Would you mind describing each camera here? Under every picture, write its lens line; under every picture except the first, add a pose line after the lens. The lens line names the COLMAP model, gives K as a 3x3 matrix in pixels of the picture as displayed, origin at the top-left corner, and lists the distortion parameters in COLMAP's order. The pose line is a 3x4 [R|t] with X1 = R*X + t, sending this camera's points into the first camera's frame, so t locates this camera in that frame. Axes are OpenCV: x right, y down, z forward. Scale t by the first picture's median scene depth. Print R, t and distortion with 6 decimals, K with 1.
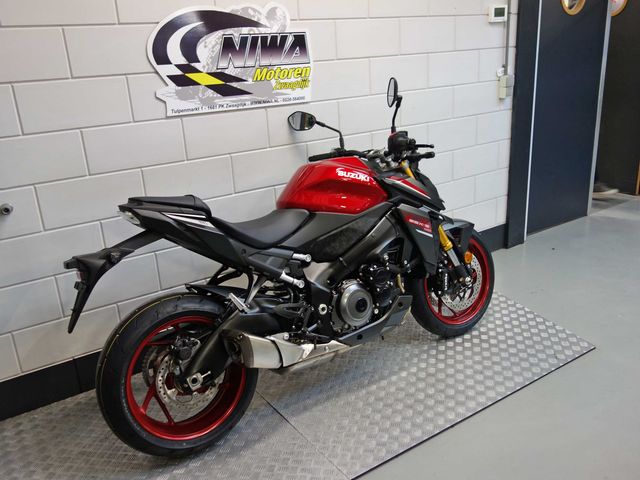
lens RADIAL K [[564.2, 0, 320.0], [0, 564.2, 240.0], [0, 0, 1]] dist [0.000670, 0.000404]
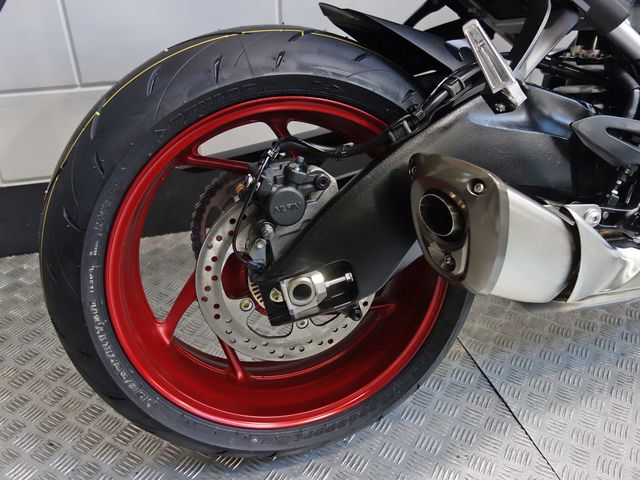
lens RADIAL K [[564.2, 0, 320.0], [0, 564.2, 240.0], [0, 0, 1]] dist [0.000670, 0.000404]
pose [[0.950553, 0.206178, -0.232248, -0.110884], [-0.146558, 0.957128, 0.249853, 0.106161], [0.273805, -0.203461, 0.940018, 0.546119]]
